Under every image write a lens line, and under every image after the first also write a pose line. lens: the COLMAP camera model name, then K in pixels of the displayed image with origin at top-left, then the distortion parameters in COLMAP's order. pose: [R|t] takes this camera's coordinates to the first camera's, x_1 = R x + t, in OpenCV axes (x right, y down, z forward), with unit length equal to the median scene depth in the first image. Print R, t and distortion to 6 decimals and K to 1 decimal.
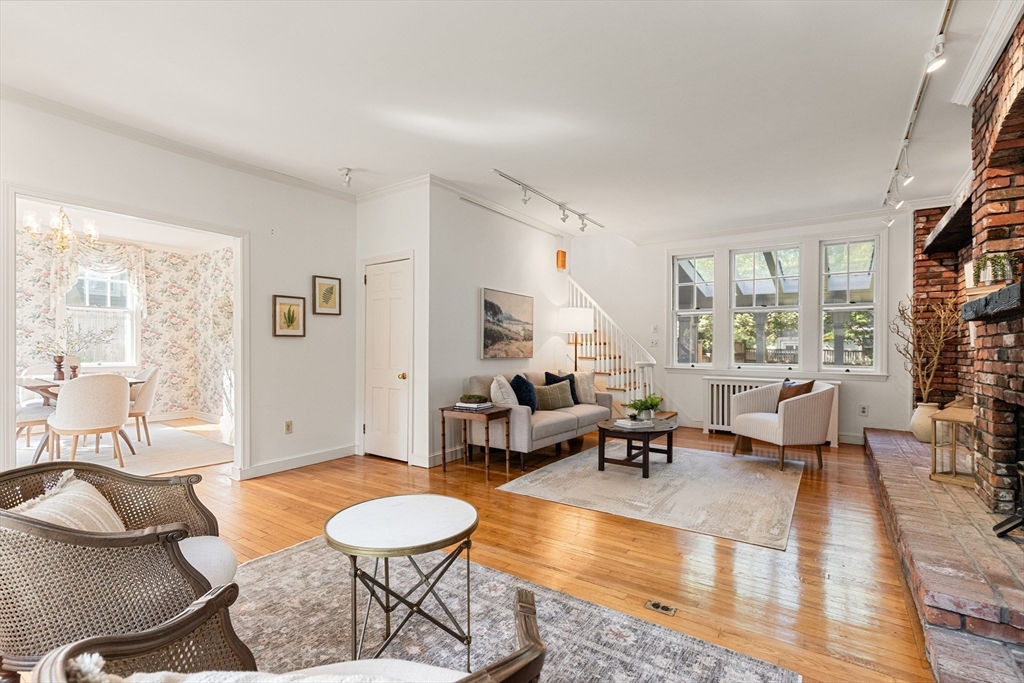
lens RADIAL K [[460.8, 0, 506.2], [0, 460.8, 353.0], [0, 0, 1]] dist [0.004242, 0.000288]
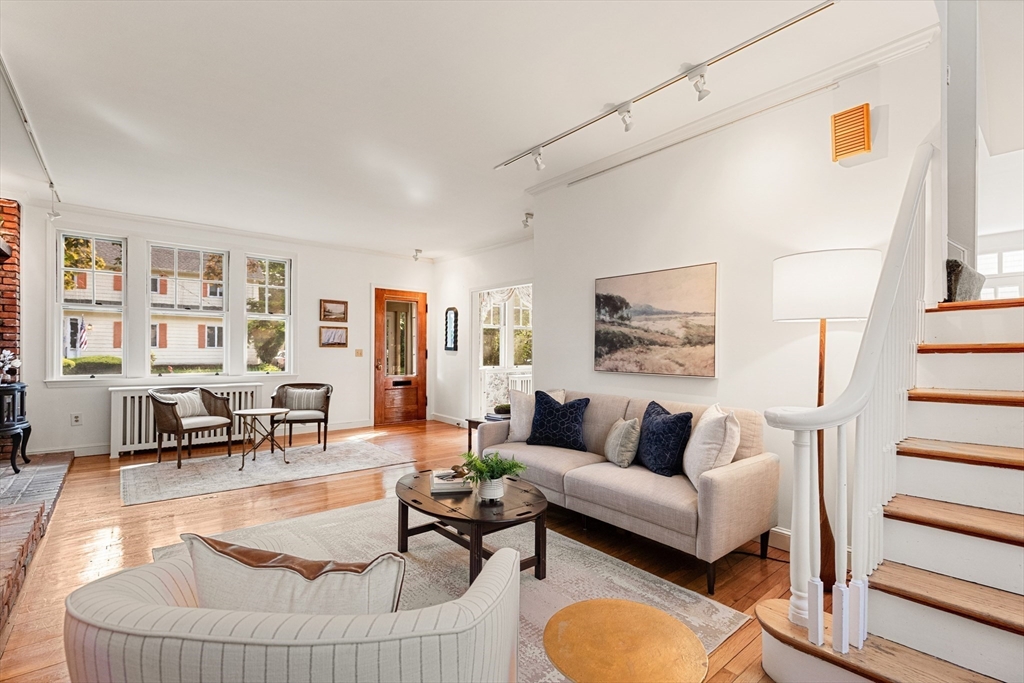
lens RADIAL K [[460.8, 0, 506.2], [0, 460.8, 353.0], [0, 0, 1]] dist [0.004242, 0.000288]
pose [[-0.268152, 0.000167, -0.963377, 0.698331], [-0.012910, 0.999910, 0.003766, -0.018182], [0.963290, 0.013447, -0.268125, 1.015719]]
